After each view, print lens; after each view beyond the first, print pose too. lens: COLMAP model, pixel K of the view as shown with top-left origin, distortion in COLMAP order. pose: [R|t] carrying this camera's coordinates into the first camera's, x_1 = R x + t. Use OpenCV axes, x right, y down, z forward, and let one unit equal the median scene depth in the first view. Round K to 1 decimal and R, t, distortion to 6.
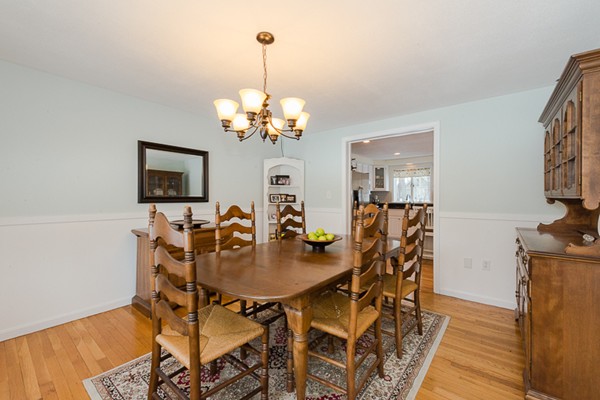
lens RADIAL K [[247.6, 0, 298.1], [0, 247.6, 198.0], [0, 0, 1]] dist [0.004514, 0.000056]
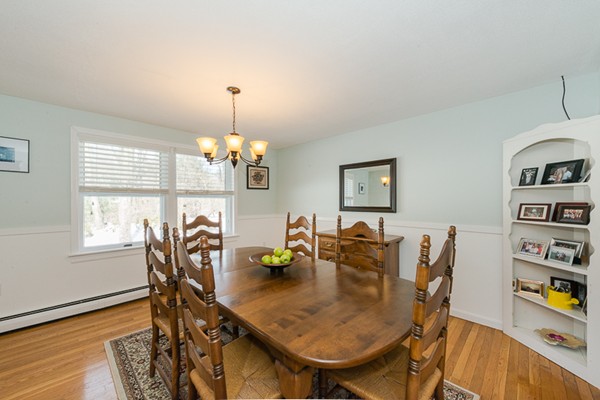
lens RADIAL K [[231.7, 0, 302.3], [0, 231.7, 202.1], [0, 0, 1]] dist [0.013076, -0.000453]
pose [[-0.089270, -0.003507, -0.996001, 0.518430], [-0.002137, 0.999992, -0.003329, -0.019413], [0.996005, 0.001831, -0.089277, 0.723711]]
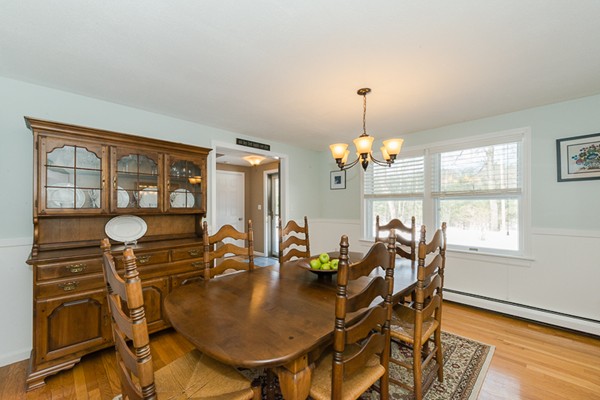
lens RADIAL K [[247.6, 0, 301.8], [0, 247.6, 204.0], [0, 0, 1]] dist [0.004514, 0.000056]
pose [[-0.994509, -0.000766, 0.104652, 0.034638], [-0.000861, 0.999999, -0.000866, -0.024229], [-0.104651, -0.000951, -0.994509, 1.127101]]
